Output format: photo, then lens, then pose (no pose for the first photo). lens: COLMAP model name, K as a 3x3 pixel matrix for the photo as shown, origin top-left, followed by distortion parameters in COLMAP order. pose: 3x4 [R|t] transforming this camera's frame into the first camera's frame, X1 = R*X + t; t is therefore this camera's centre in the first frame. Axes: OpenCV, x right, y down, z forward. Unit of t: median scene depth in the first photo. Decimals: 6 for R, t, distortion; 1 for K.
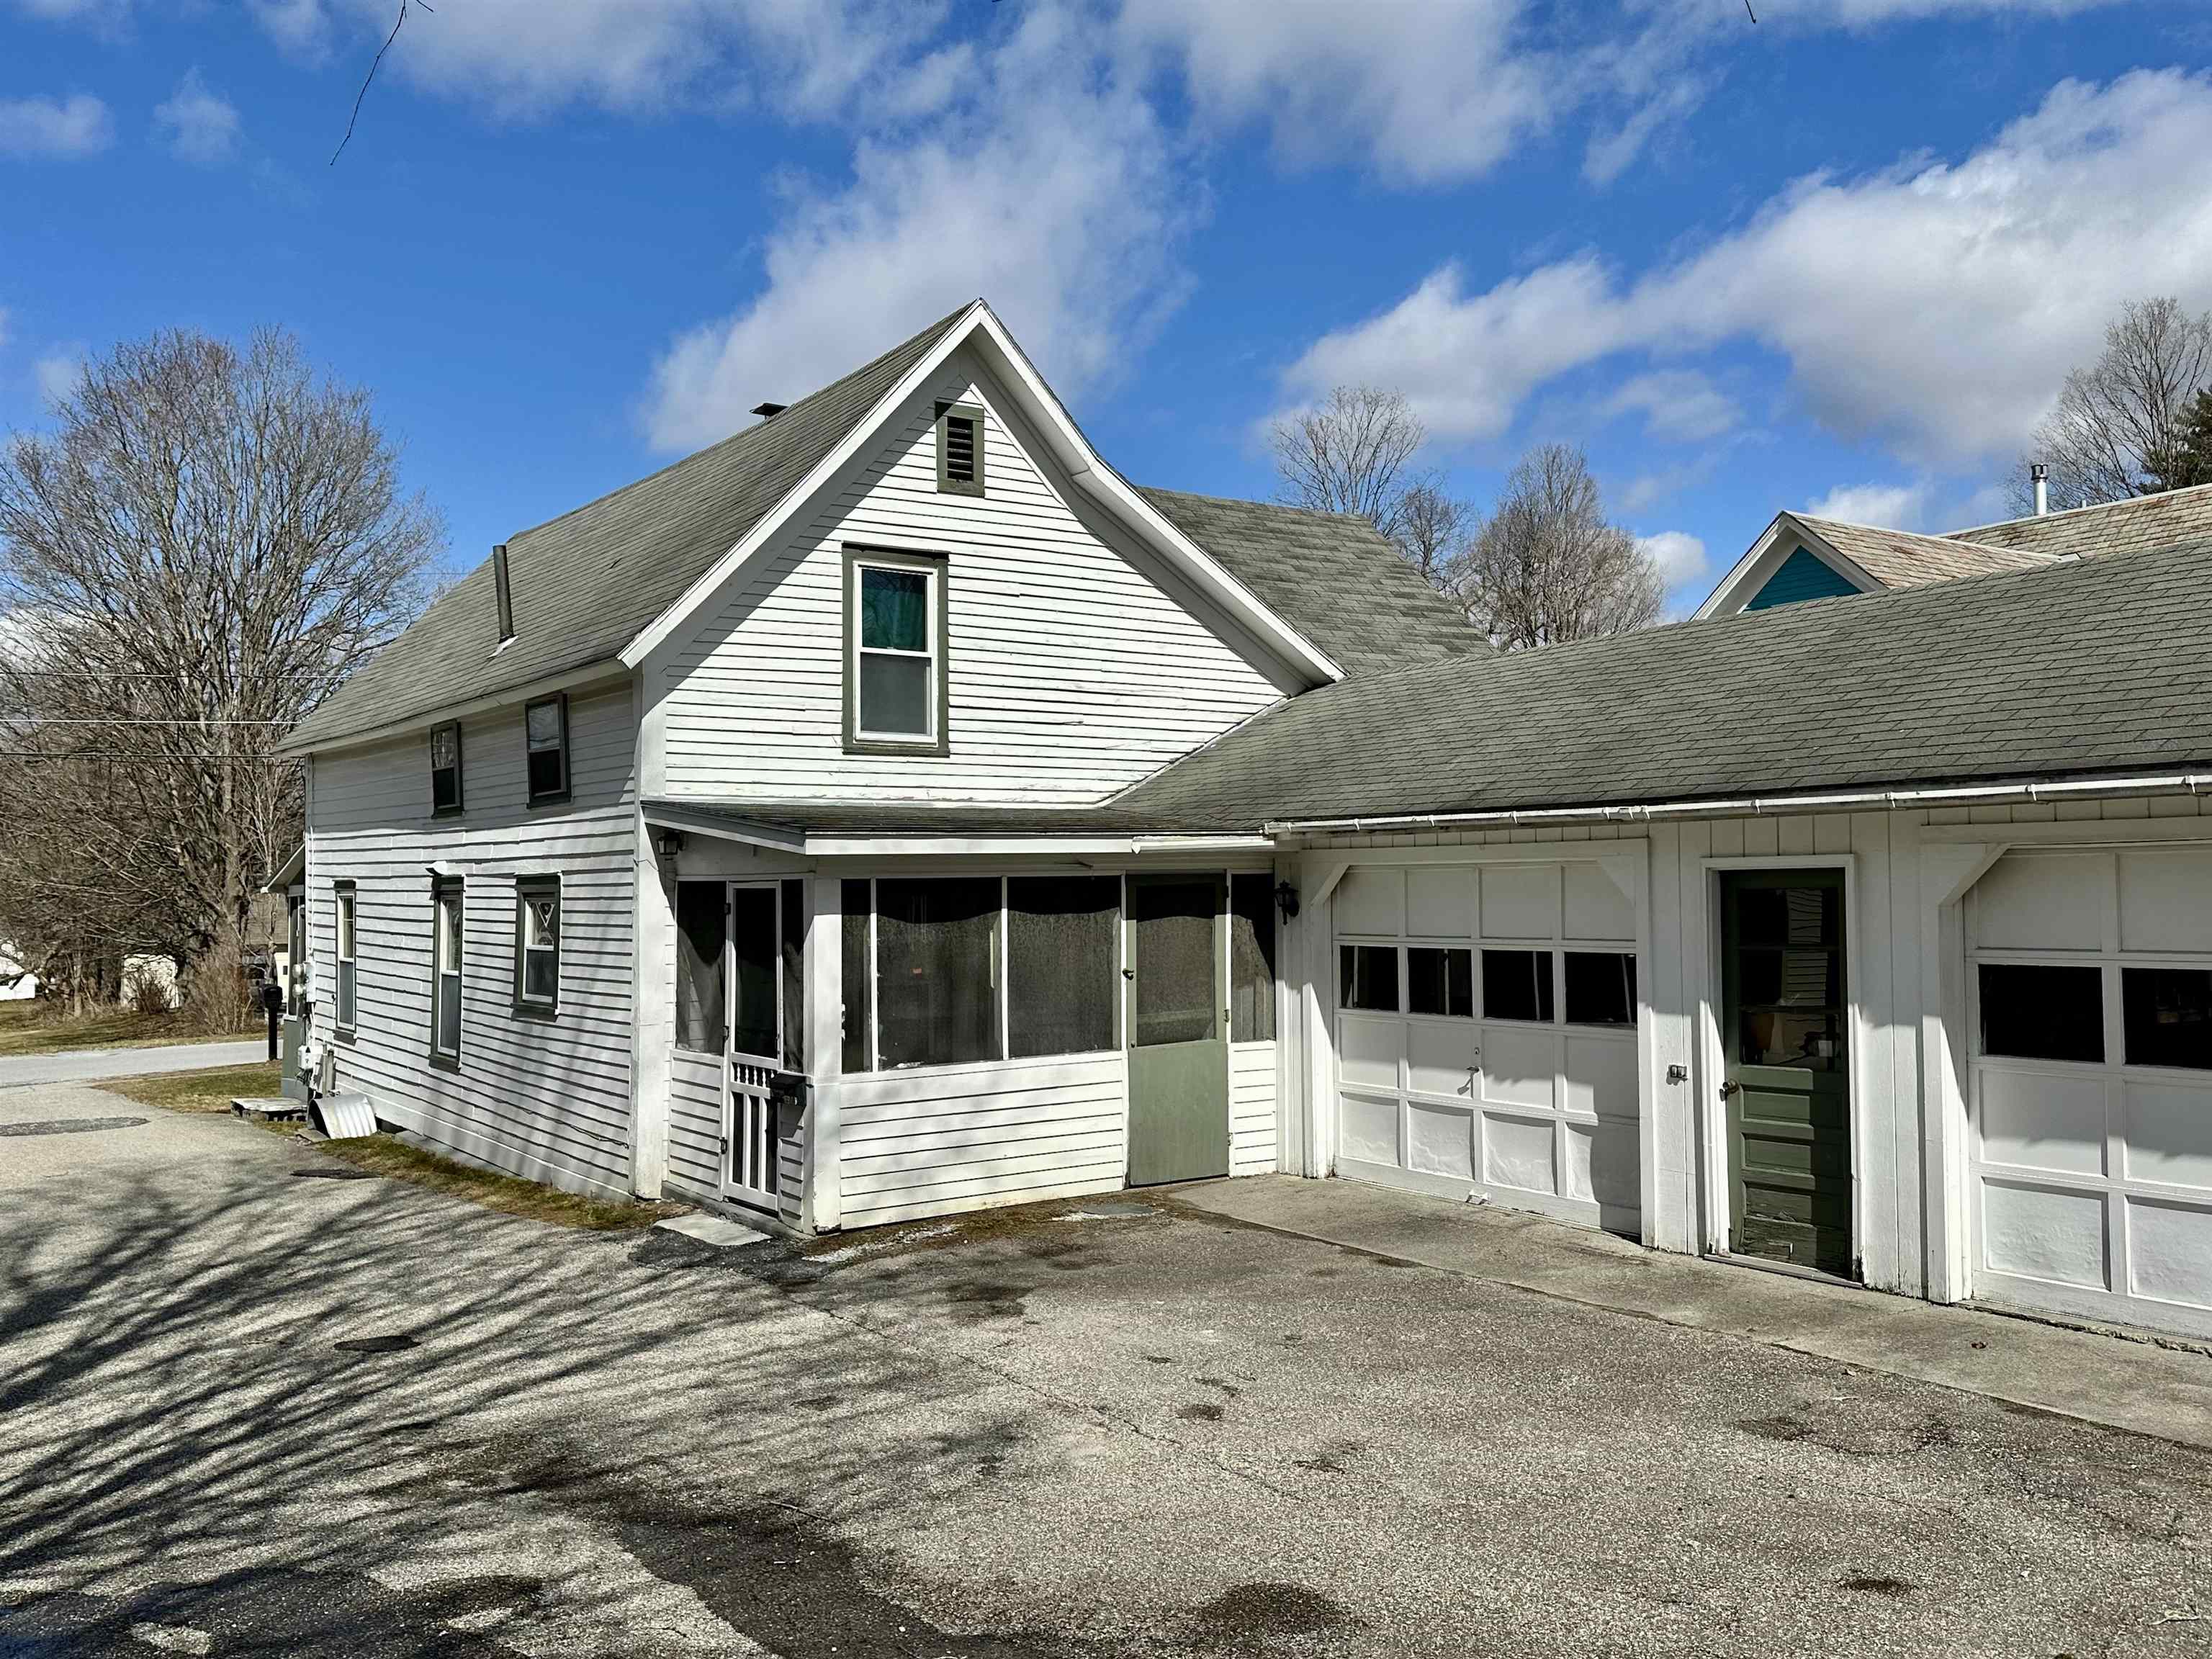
lens RADIAL K [[1867.9, 0, 1110.2], [0, 1867.9, 824.1], [0, 0, 1]] dist [0.041257, -0.061005]
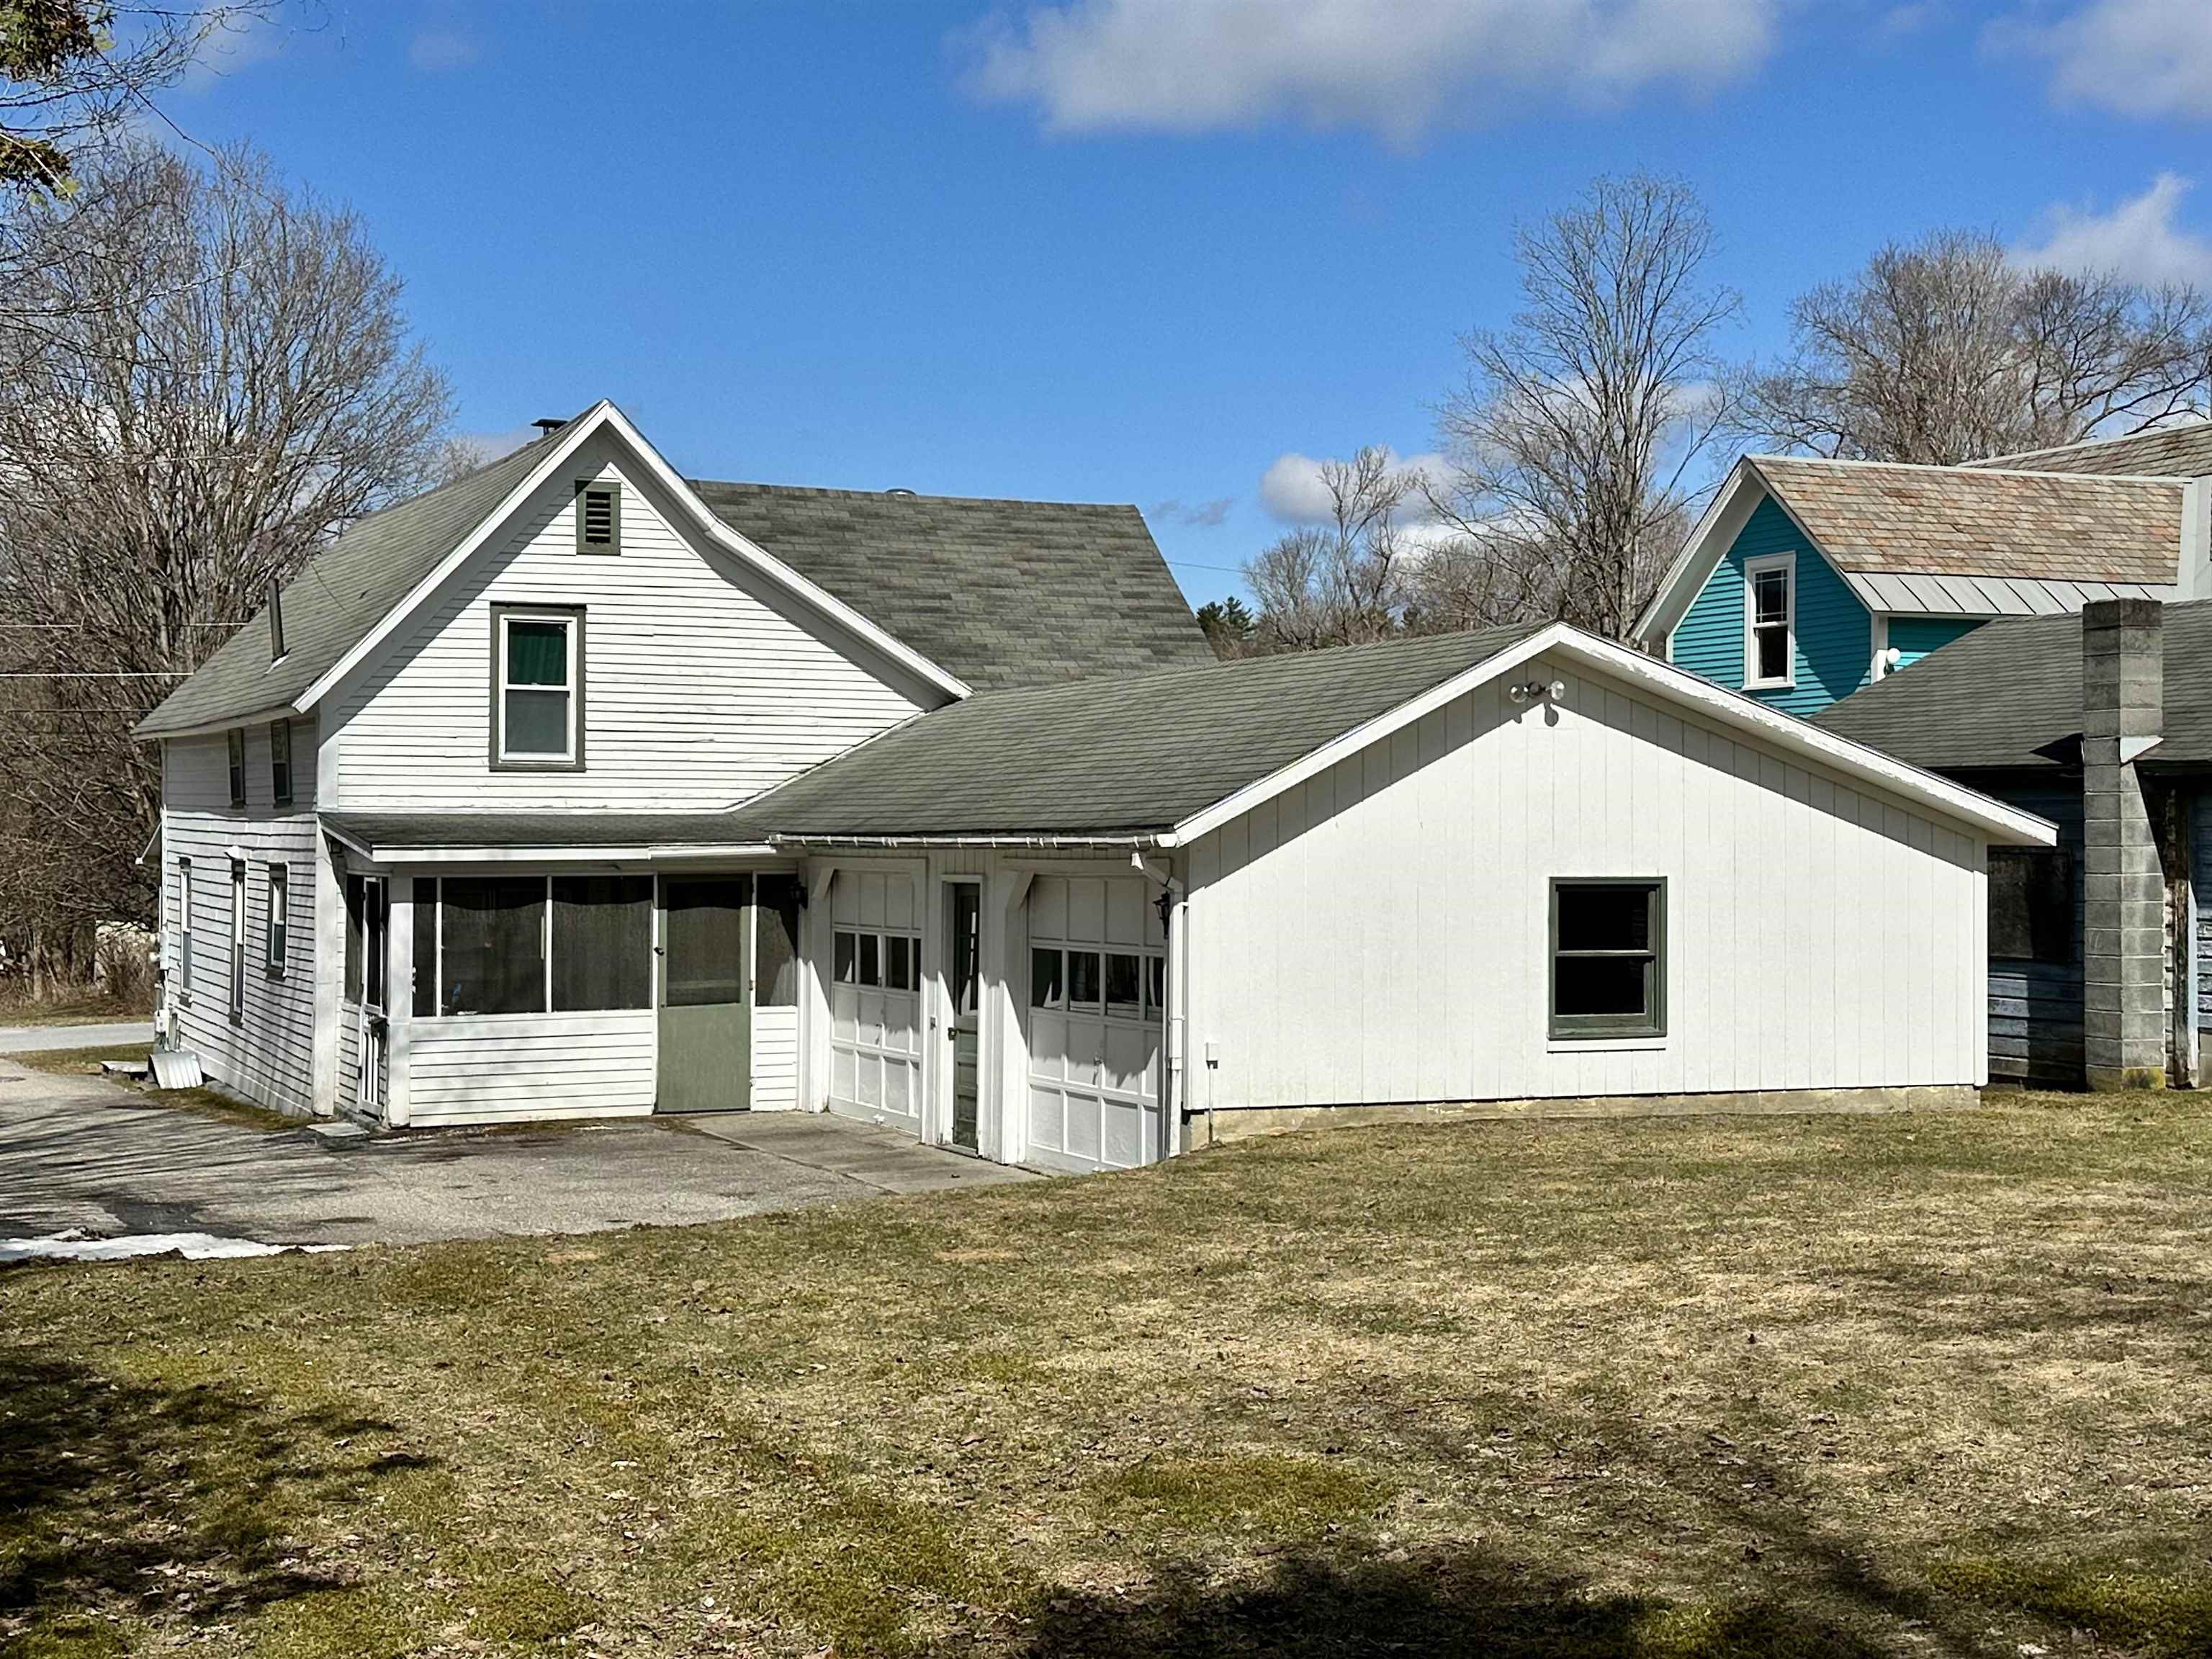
lens RADIAL K [[3000.0, 0, 1108.3], [0, 3000.0, 829.7], [0, 0, 1]] dist [0.008579, 0.000000]
pose [[0.985326, 0.011299, -0.170309, 0.598676], [-0.005863, 0.999458, 0.032393, -0.065567], [0.170583, -0.030919, 0.984858, -0.892474]]
